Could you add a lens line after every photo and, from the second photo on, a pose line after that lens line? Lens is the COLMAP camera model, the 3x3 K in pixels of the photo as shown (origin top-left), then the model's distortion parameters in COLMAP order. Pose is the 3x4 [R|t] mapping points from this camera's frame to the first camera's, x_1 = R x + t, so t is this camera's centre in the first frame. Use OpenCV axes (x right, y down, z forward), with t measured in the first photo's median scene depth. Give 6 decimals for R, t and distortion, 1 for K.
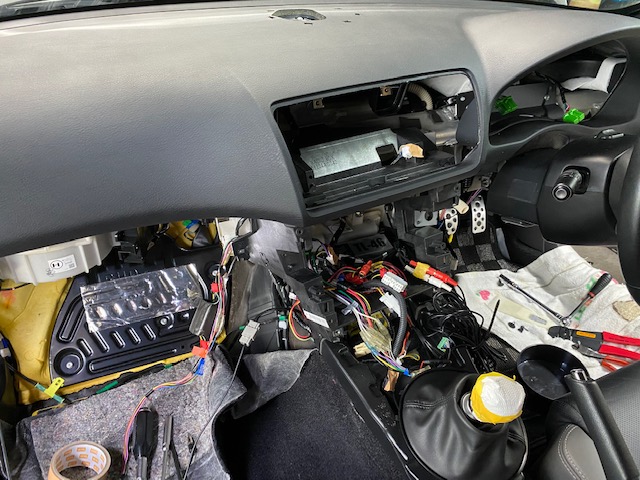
lens RADIAL K [[484.0, 0, 320.4], [0, 484.0, 240.6], [0, 0, 1]] dist [0.023682, -0.010845]
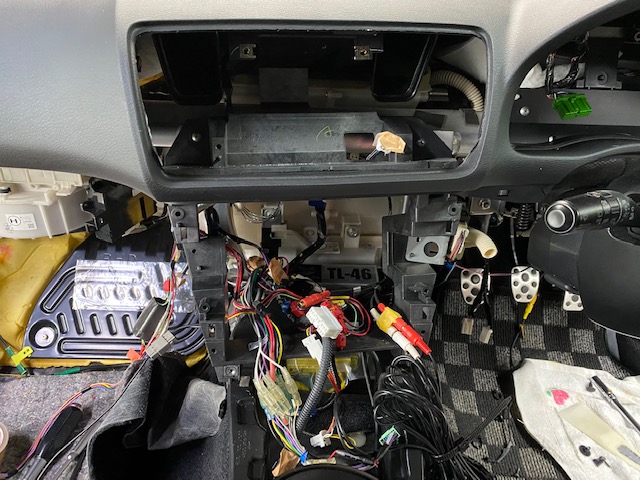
lens RADIAL K [[484.0, 0, 320.5], [0, 484.0, 238.9], [0, 0, 1]] dist [0.023682, -0.010845]
pose [[0.927882, 0.188244, -0.321868, 0.260624], [-0.219511, 0.973546, -0.063430, 0.011639], [0.301413, 0.129509, 0.944657, 0.247550]]
